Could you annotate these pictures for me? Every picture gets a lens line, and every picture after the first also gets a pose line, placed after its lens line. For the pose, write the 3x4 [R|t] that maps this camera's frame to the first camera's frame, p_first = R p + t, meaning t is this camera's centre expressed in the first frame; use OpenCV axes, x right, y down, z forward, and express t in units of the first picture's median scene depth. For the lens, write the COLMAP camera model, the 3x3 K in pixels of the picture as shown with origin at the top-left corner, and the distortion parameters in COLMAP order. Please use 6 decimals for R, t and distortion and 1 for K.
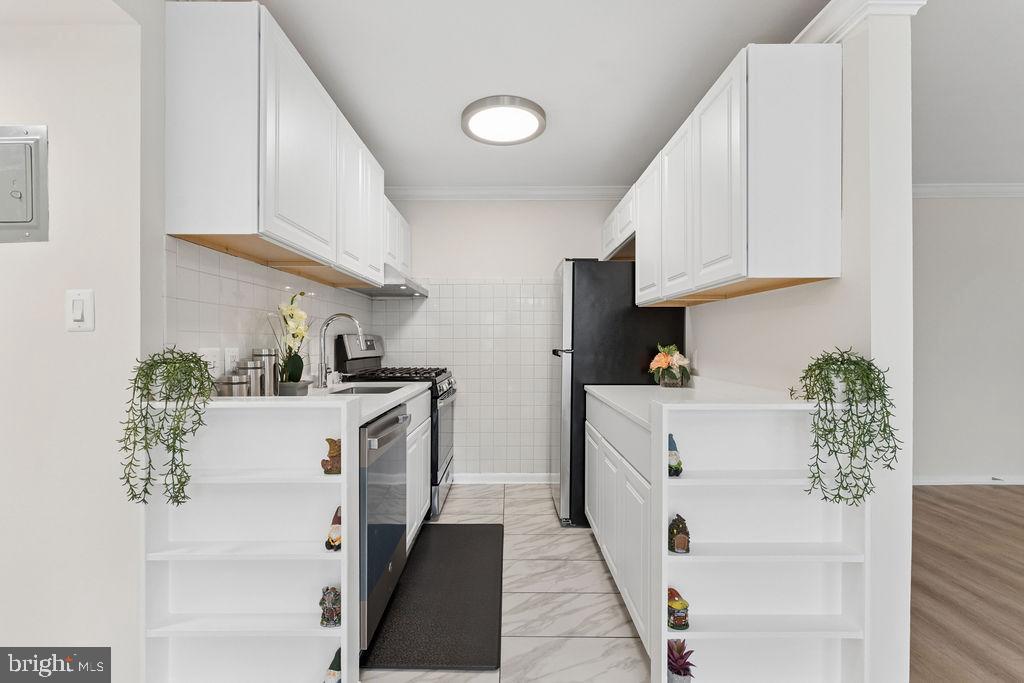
lens RADIAL K [[432.3, 0, 508.5], [0, 432.3, 346.4], [0, 0, 1]] dist [-0.001793, -0.000244]
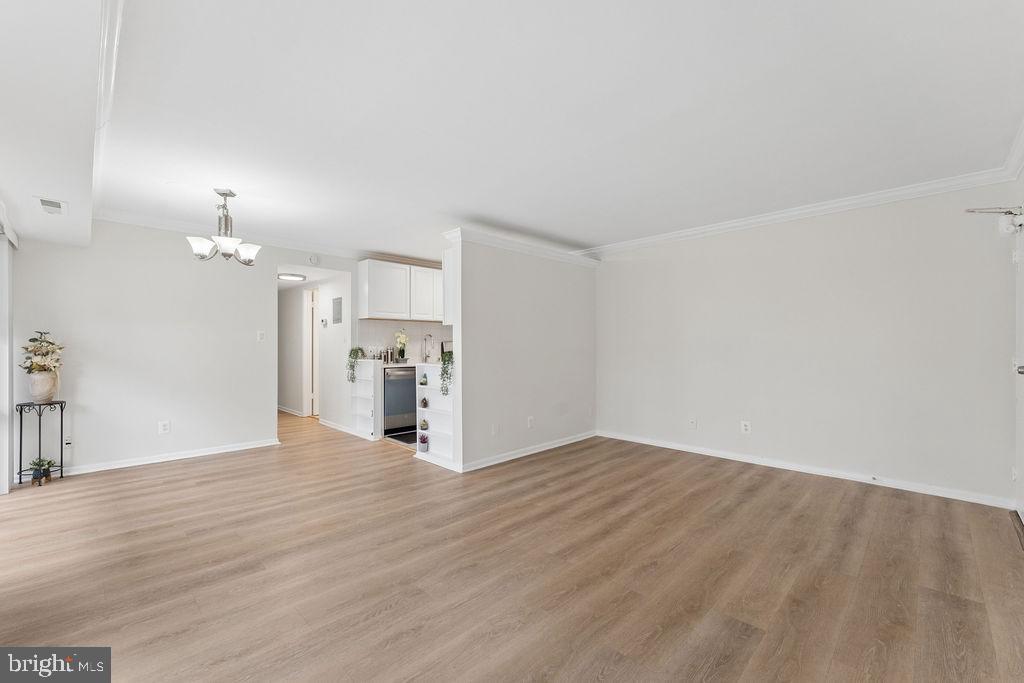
lens RADIAL K [[426.7, 0, 507.5], [0, 426.7, 348.6], [0, 0, 1]] dist [-0.001578, -0.000385]
pose [[0.704070, 0.008136, -0.710084, 2.464546], [-0.006490, 0.999966, 0.005022, -0.006361], [0.710101, 0.001073, 0.704099, -0.672669]]
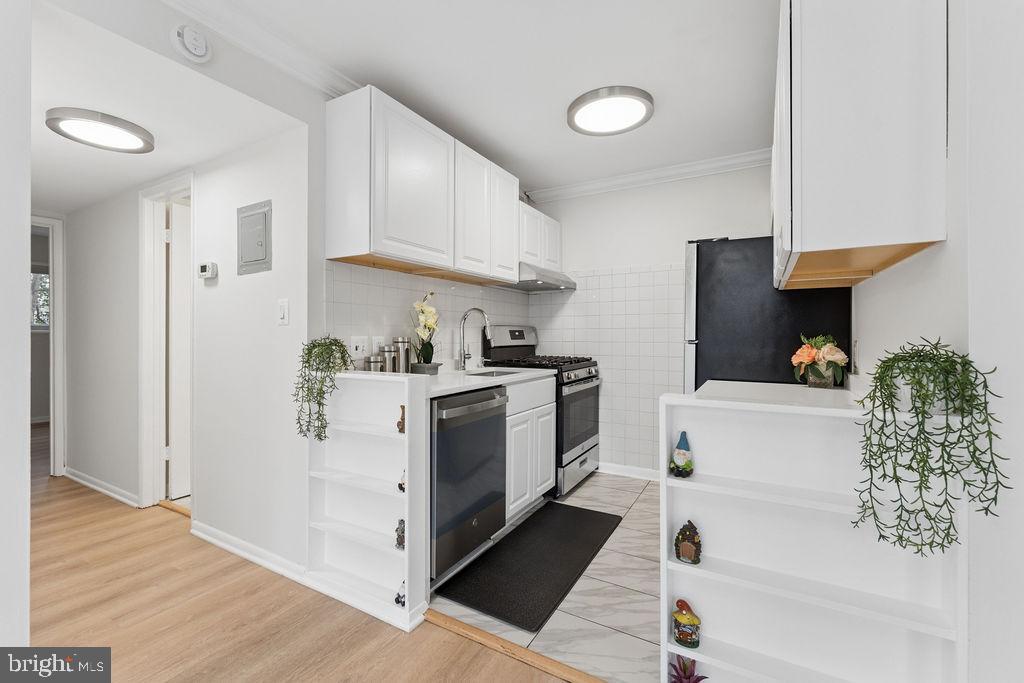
lens RADIAL K [[436.3, 0, 511.1], [0, 436.3, 336.6], [0, 0, 1]] dist [-0.002409, -0.000247]
pose [[0.868333, 0.003838, -0.495967, 0.402399], [-0.004748, 0.999989, -0.000575, 0.003307], [0.495959, 0.002854, 0.868341, 0.013189]]
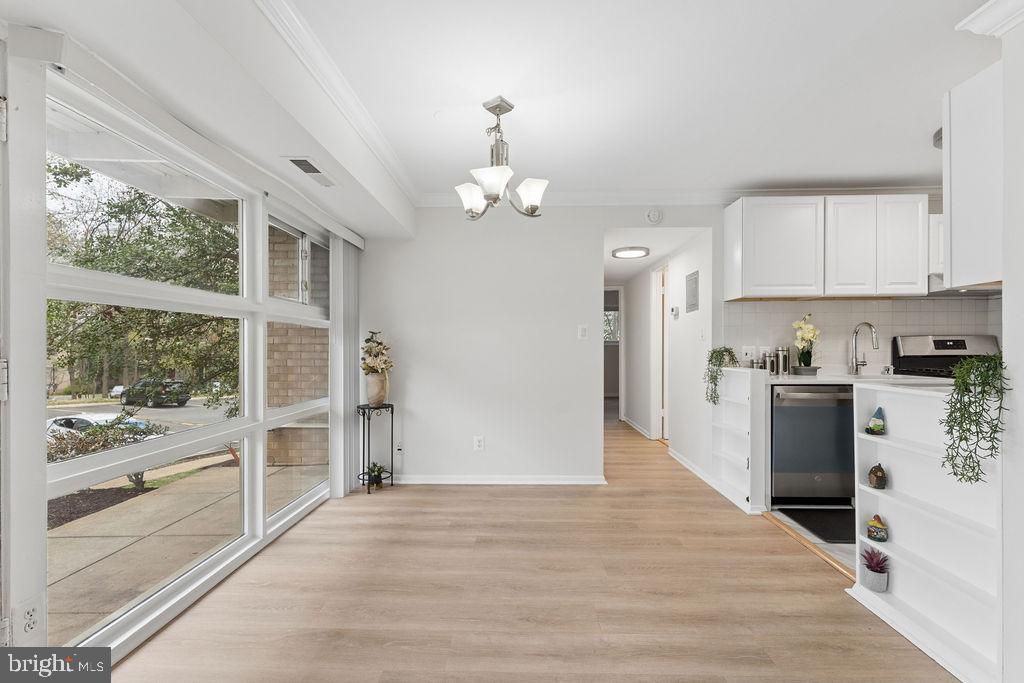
lens RADIAL K [[436.7, 0, 512.9], [0, 436.7, 349.2], [0, 0, 1]] dist [-0.000914, -0.000072]
pose [[-0.026963, 0.008156, -0.999603, 1.440389], [-0.001542, 0.999965, 0.008200, 0.001025], [0.999635, 0.001763, -0.026949, -0.132354]]
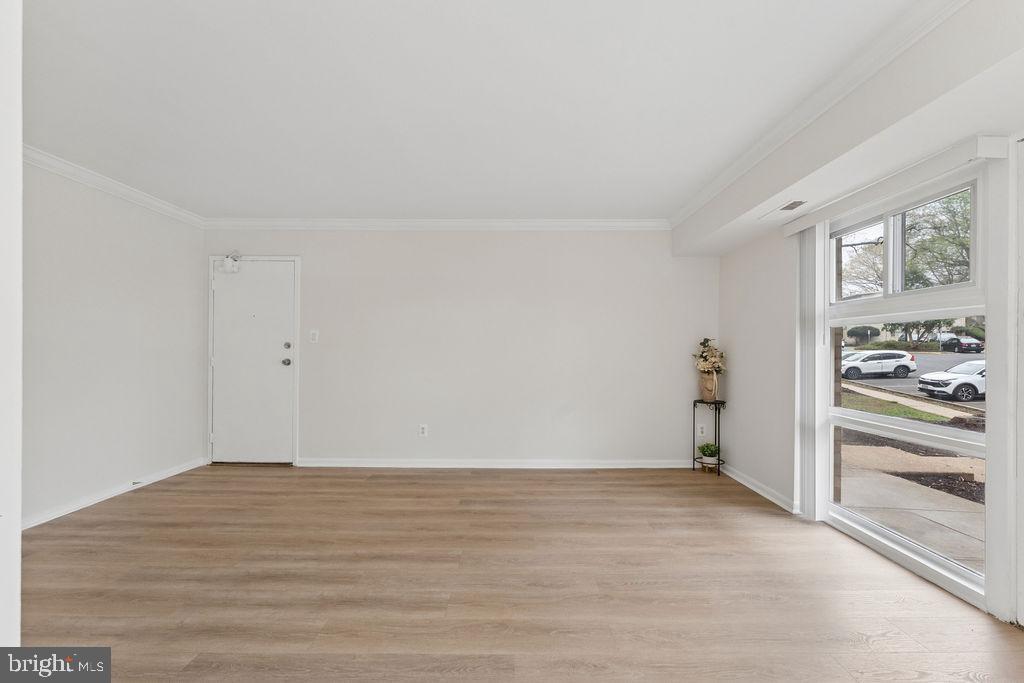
lens RADIAL K [[435.7, 0, 516.7], [0, 435.7, 349.4], [0, 0, 1]] dist [-0.003951, -0.000338]
pose [[0.004831, 0.004155, 0.999980, 0.235376], [0.001446, 0.999990, -0.004162, -0.000116], [-0.999987, 0.001466, 0.004825, 0.207981]]
